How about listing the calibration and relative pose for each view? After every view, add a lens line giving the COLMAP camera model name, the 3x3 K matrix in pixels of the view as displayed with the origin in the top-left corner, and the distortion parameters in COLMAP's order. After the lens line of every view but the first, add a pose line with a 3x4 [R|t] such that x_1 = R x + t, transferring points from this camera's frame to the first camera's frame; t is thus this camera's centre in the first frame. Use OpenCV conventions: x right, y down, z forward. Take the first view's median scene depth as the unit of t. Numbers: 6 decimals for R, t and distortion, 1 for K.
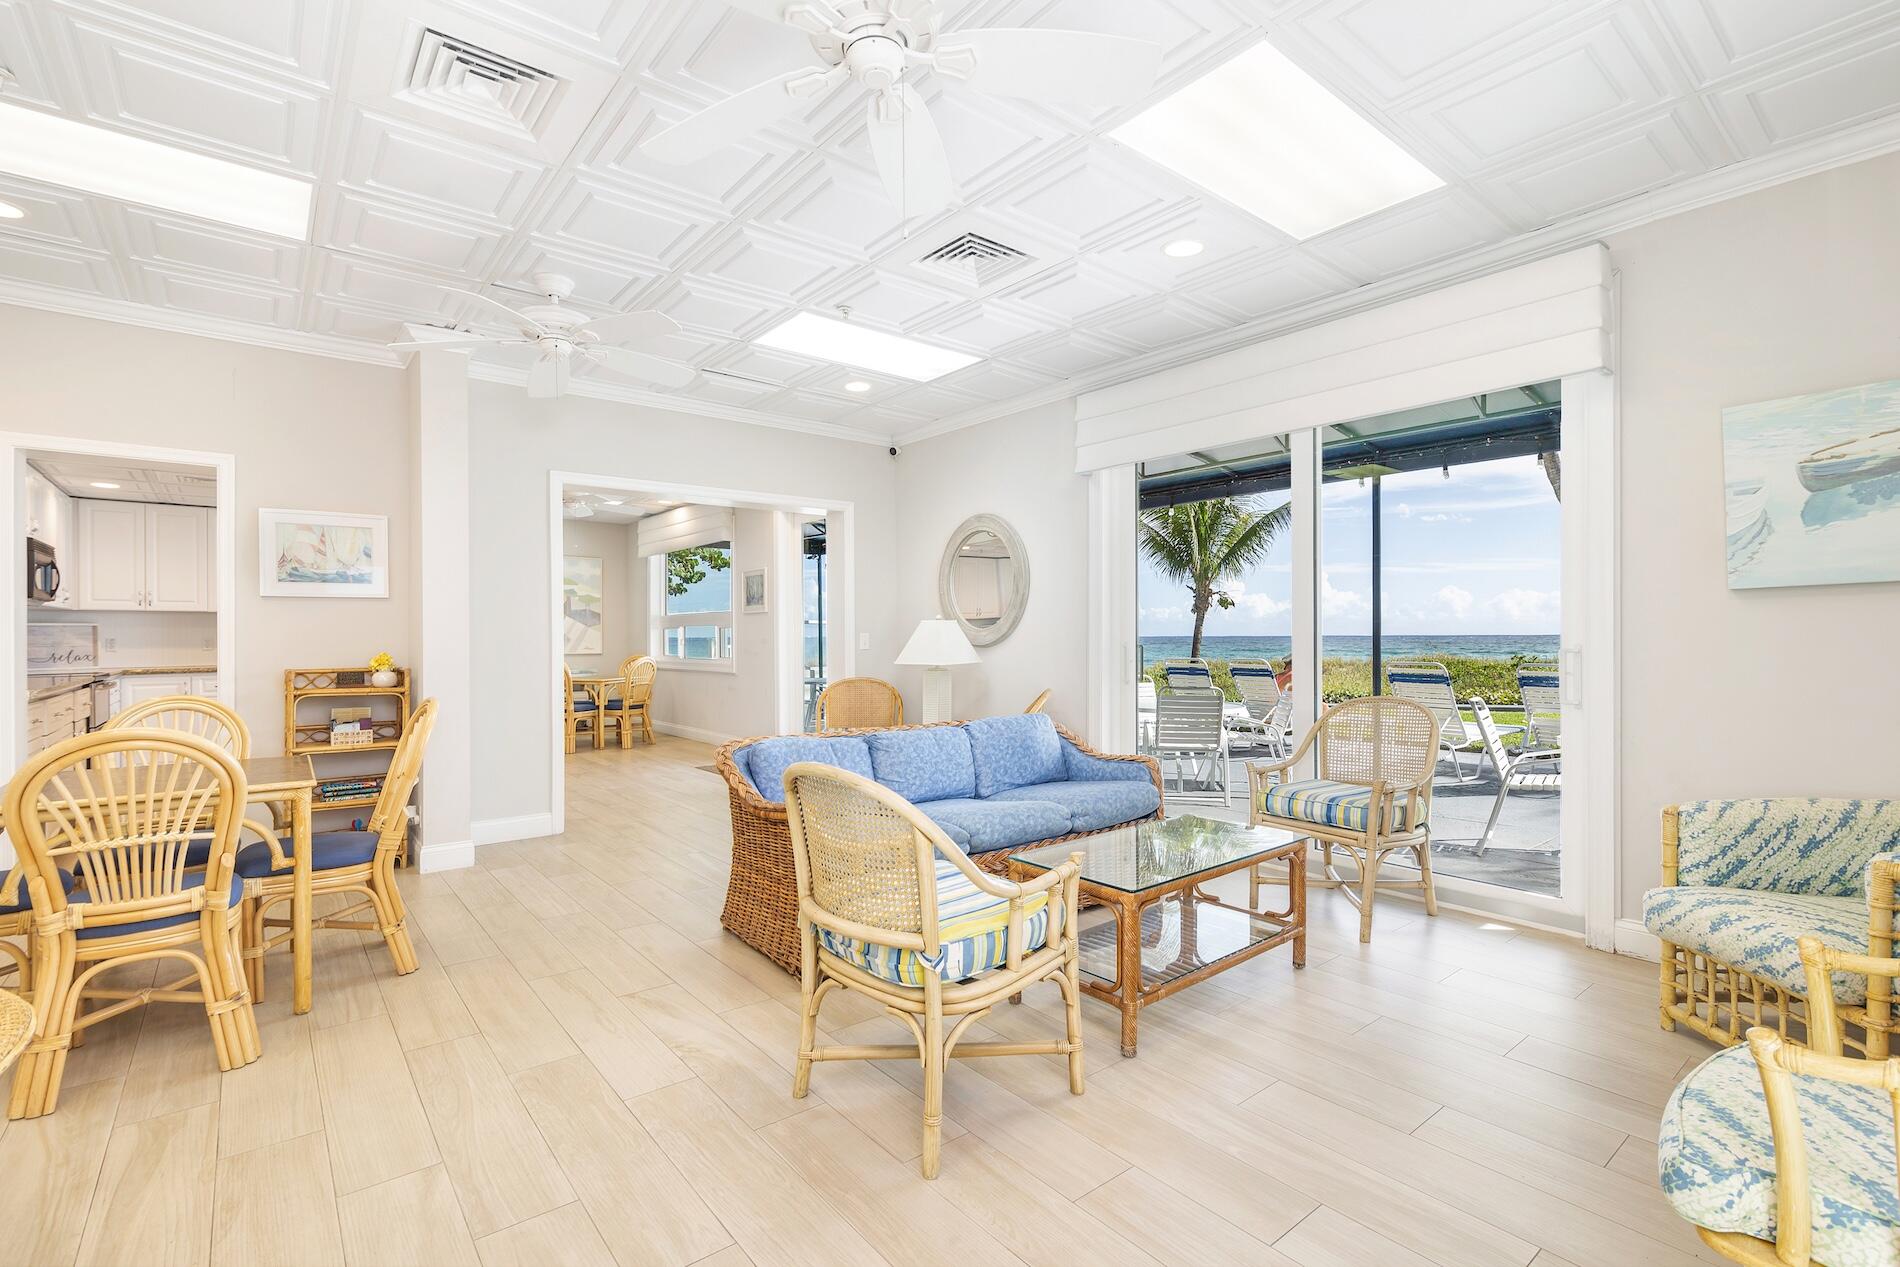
lens RADIAL K [[851.4, 0, 950.0], [0, 851.4, 633.5], [0, 0, 1]] dist [0.000395, 0.000639]
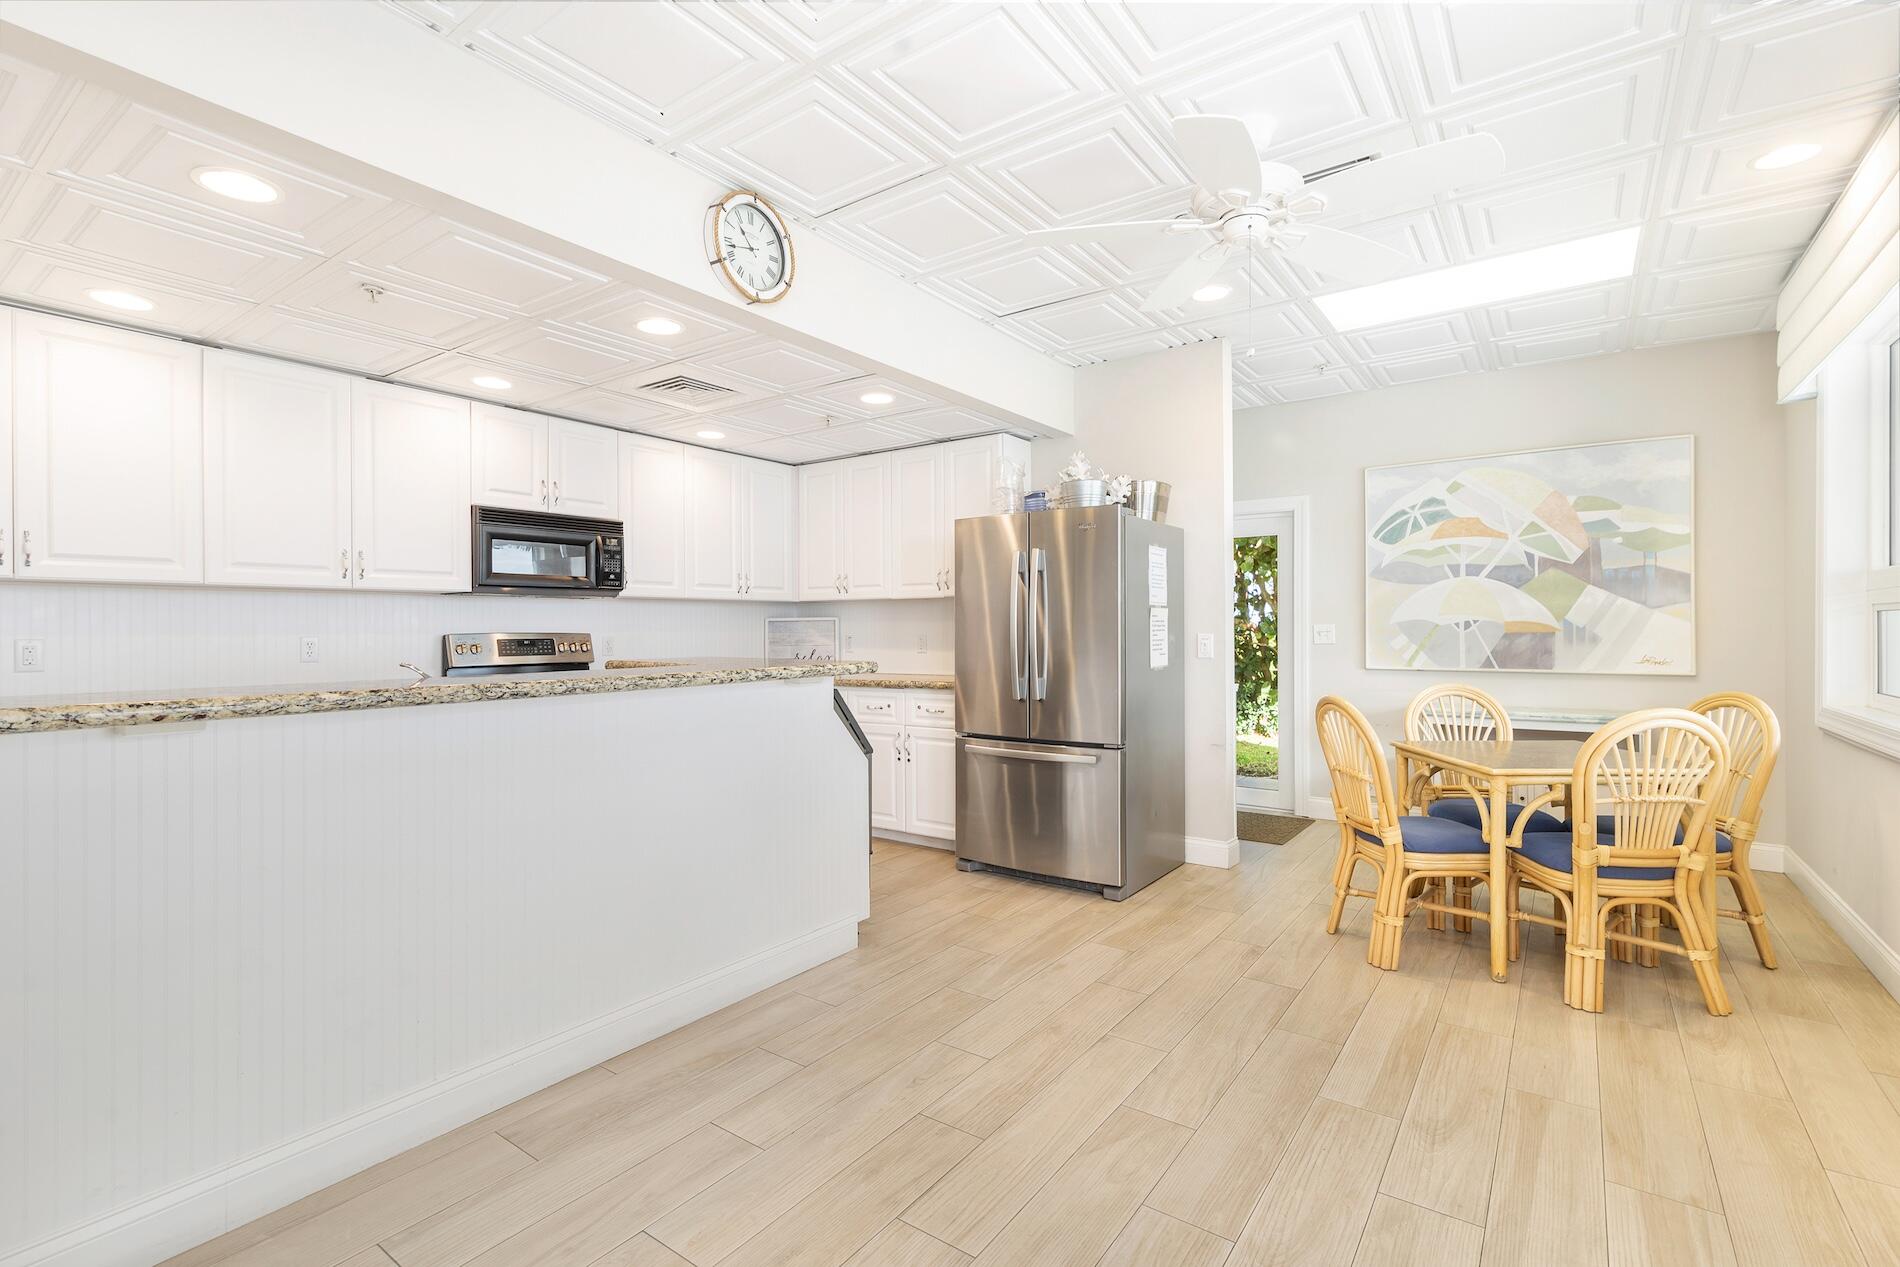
lens RADIAL K [[851.4, 0, 950.0], [0, 851.4, 633.5], [0, 0, 1]] dist [0.000395, 0.000639]
pose [[0.257753, 0.006873, -0.966186, -0.109617], [0.001721, 0.999970, 0.007572, 0.002229], [0.966209, -0.003615, 0.257734, 0.569349]]
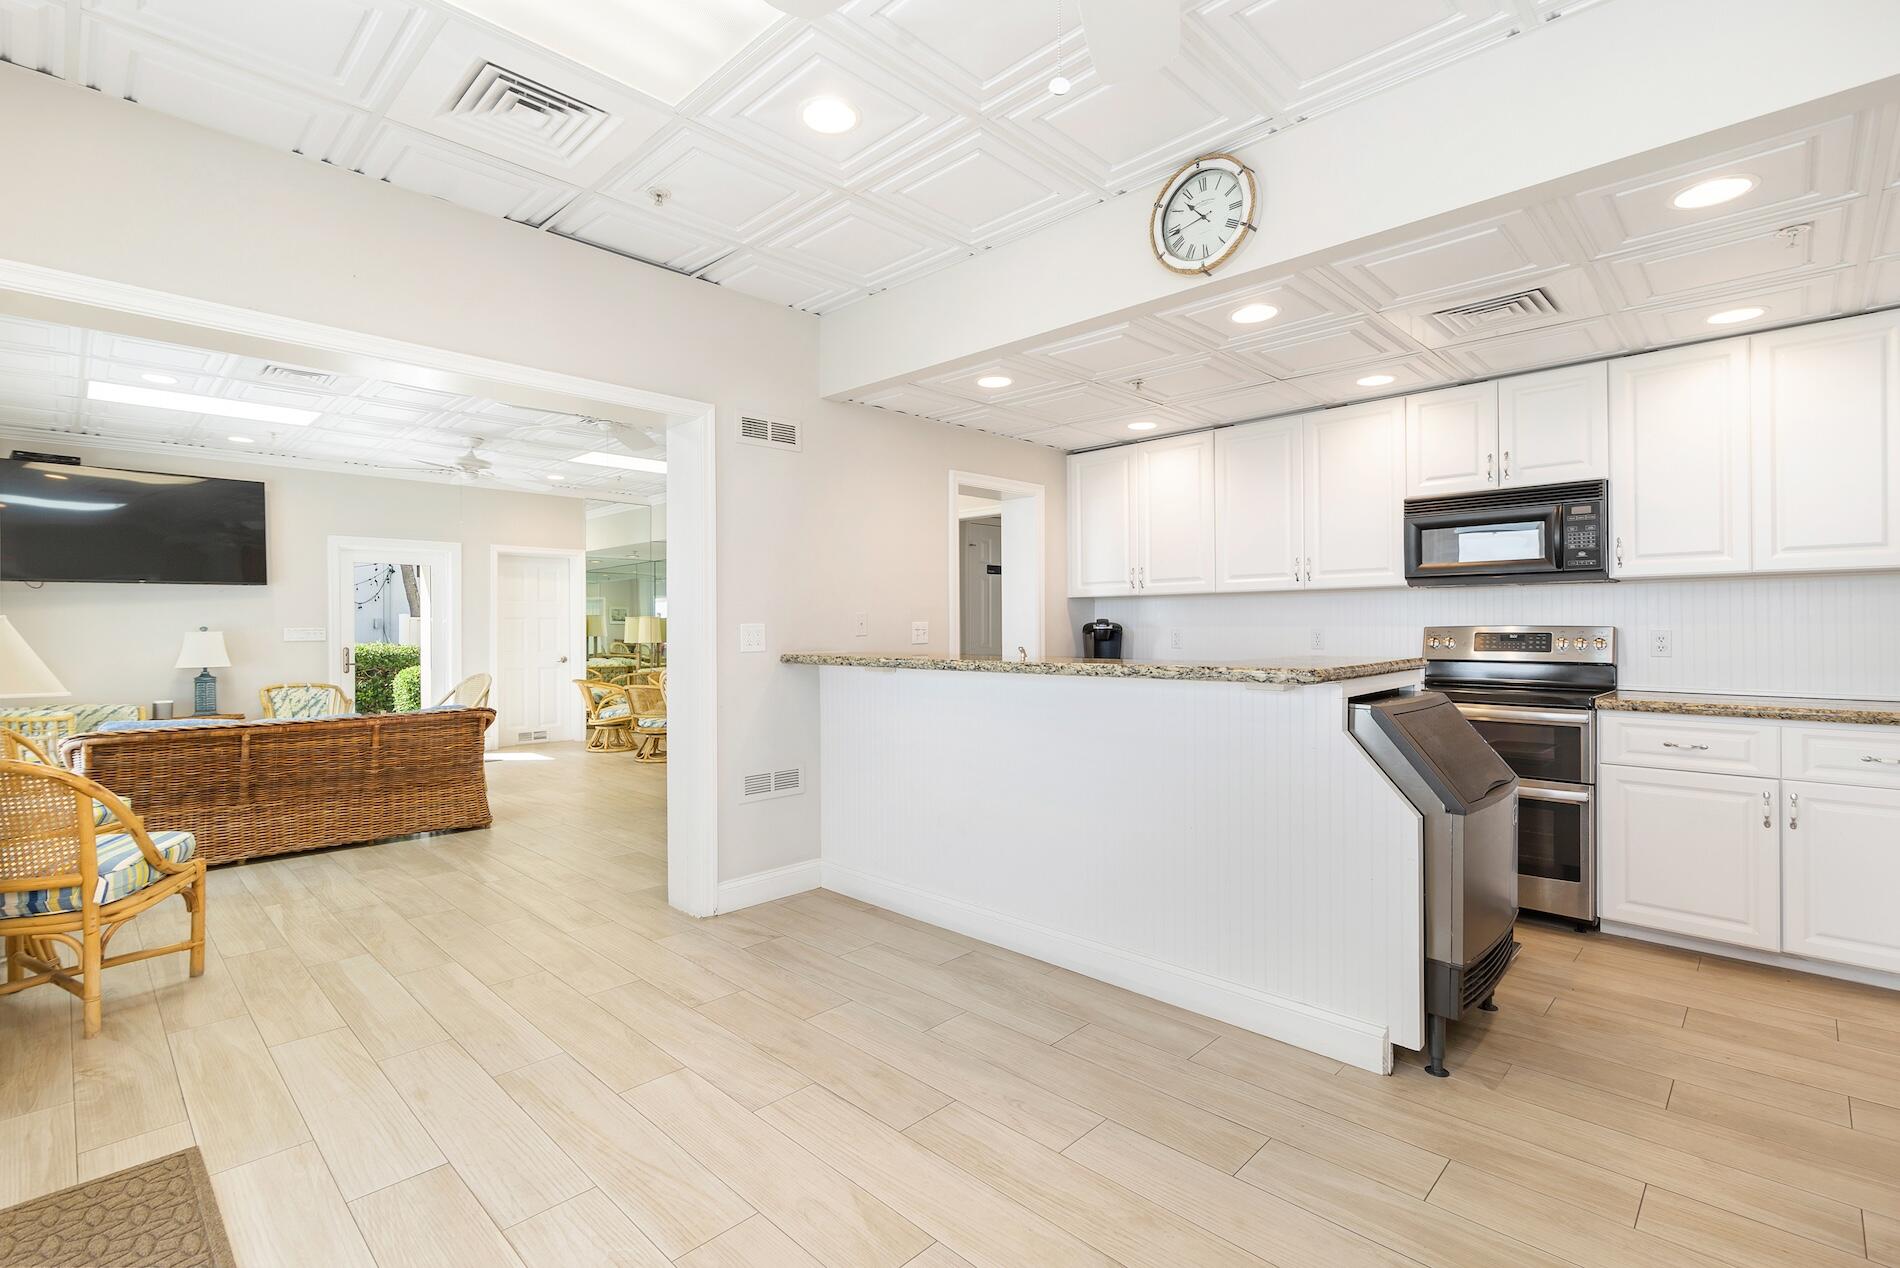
lens RADIAL K [[863.4, 0, 951.3], [0, 863.4, 627.2], [0, 0, 1]] dist [-0.002176, -0.000128]
pose [[-0.992528, 0.008389, -0.121731, -0.413589], [0.008104, 0.999963, 0.002837, 0.002147], [0.121750, 0.001830, -0.992559, 1.018569]]
